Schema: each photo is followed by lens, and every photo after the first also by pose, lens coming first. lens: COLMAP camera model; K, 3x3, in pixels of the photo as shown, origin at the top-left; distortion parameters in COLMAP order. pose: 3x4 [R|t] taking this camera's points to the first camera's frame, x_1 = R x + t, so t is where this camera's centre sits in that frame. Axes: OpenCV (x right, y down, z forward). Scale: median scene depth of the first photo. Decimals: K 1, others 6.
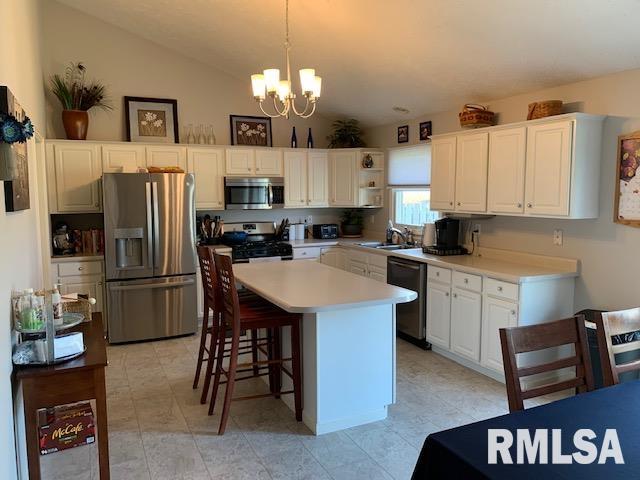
lens RADIAL K [[485.1, 0, 320.0], [0, 485.1, 240.0], [0, 0, 1]] dist [0.073138, -0.124866]
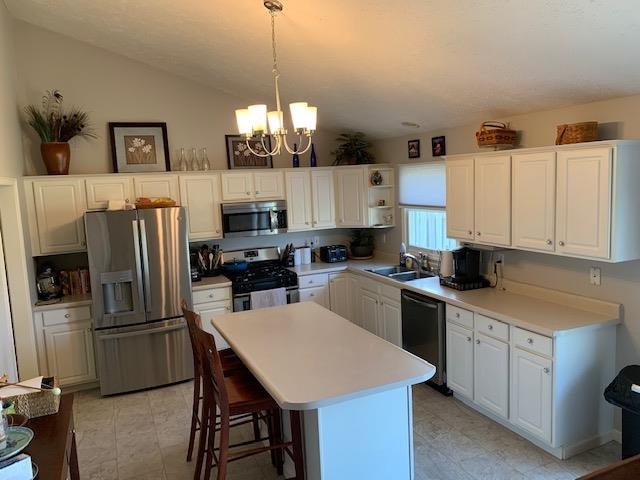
lens RADIAL K [[489.0, 0, 320.0], [0, 489.0, 240.0], [0, 0, 1]] dist [0.077810, -0.111205]
pose [[0.998796, -0.035794, -0.033556, 0.021911], [0.036582, 0.999061, 0.023197, -0.083016], [0.032695, -0.024397, 0.999168, 0.081251]]
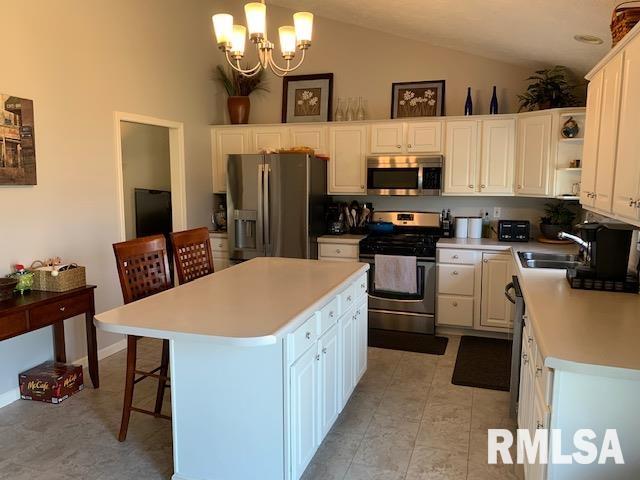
lens RADIAL K [[496.2, 0, 319.8], [0, 496.2, 231.5], [0, 0, 1]] dist [0.035980, -0.001878]
pose [[0.715505, 0.084395, -0.693491, 0.395988], [-0.076900, 0.996159, 0.041887, -0.031020], [0.694362, 0.023359, 0.719246, 0.346245]]
